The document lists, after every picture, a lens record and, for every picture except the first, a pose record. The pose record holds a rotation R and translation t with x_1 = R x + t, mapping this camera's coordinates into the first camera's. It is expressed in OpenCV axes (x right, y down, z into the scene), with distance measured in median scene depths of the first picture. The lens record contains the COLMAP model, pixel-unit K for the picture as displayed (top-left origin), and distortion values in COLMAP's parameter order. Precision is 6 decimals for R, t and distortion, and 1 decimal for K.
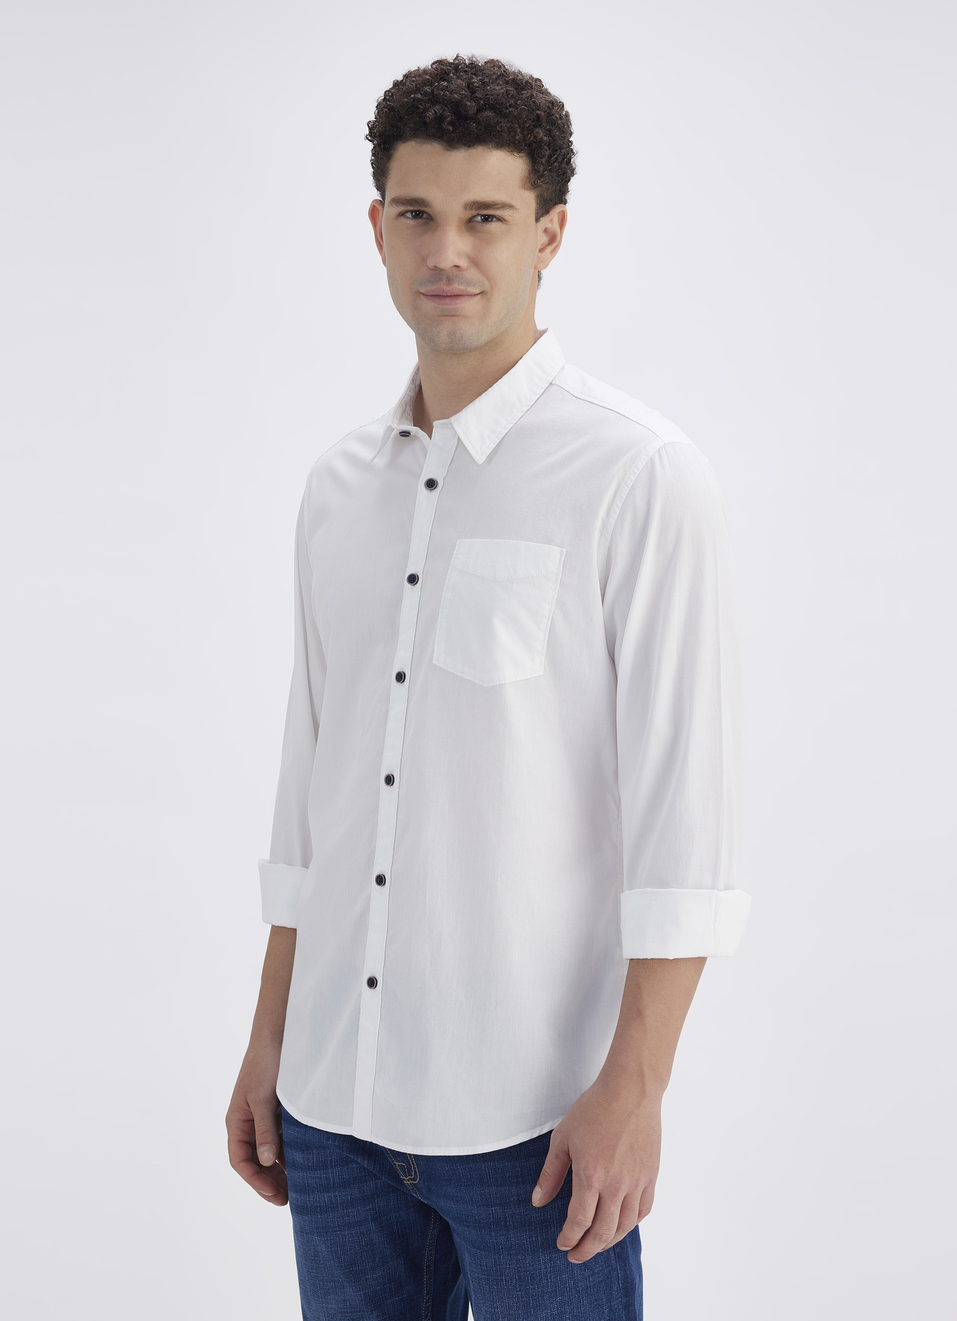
lens RADIAL K [[2690.1, 0, 478.5], [0, 2690.1, 660.5], [0, 0, 1]] dist [0.224483, 0.024012]
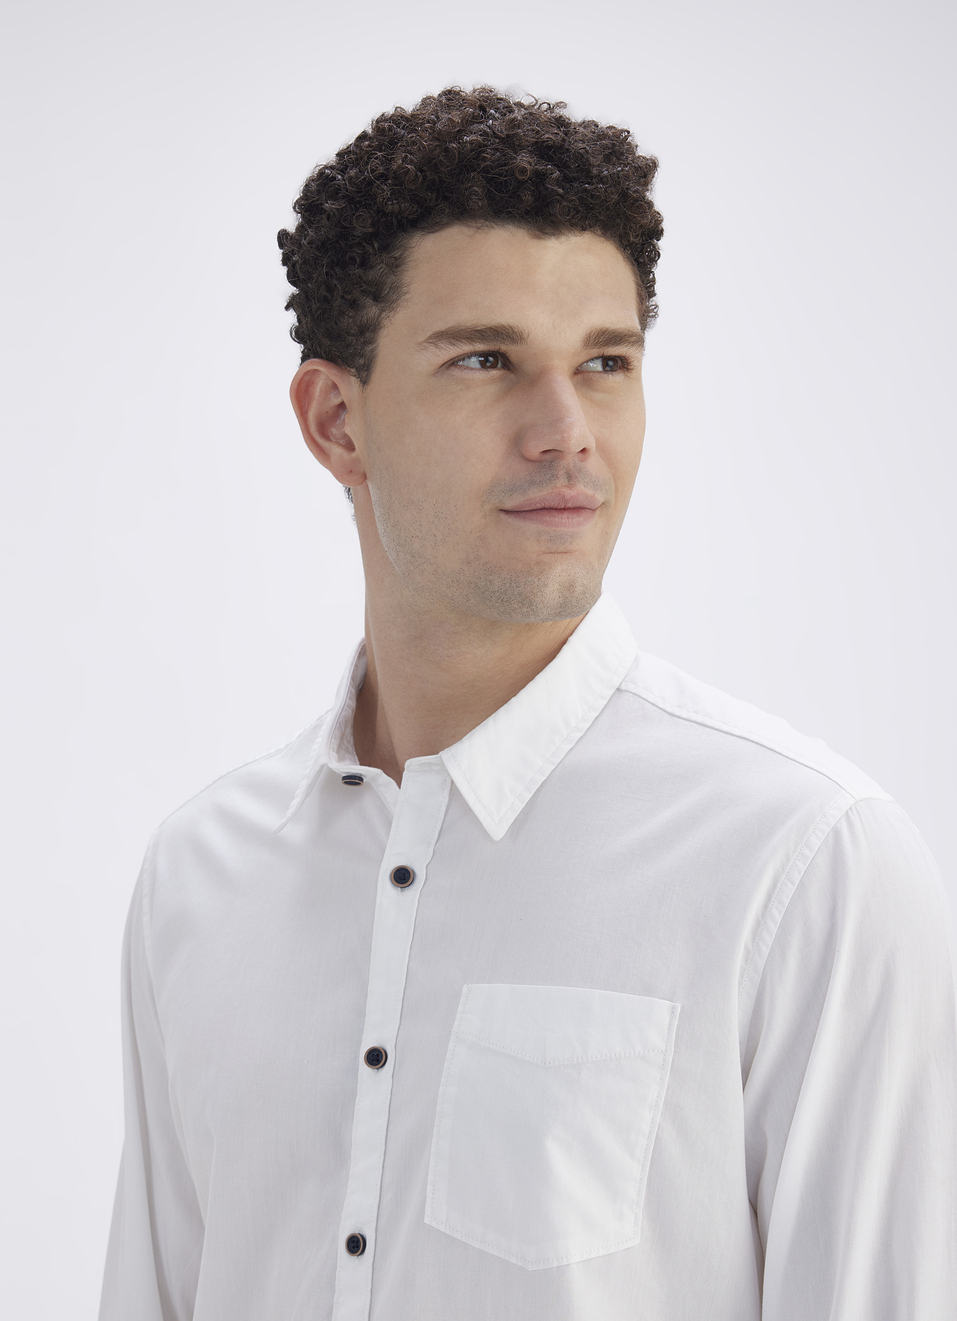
lens RADIAL K [[3062.5, 0, 478.5], [0, 3062.5, 660.5], [0, 0, 1]] dist [0.037776, 0.391234]
pose [[0.995013, -0.014278, 0.098720, -0.064496], [0.023330, 0.995564, -0.091152, -0.053981], [-0.096981, 0.093000, 0.990932, 0.398555]]
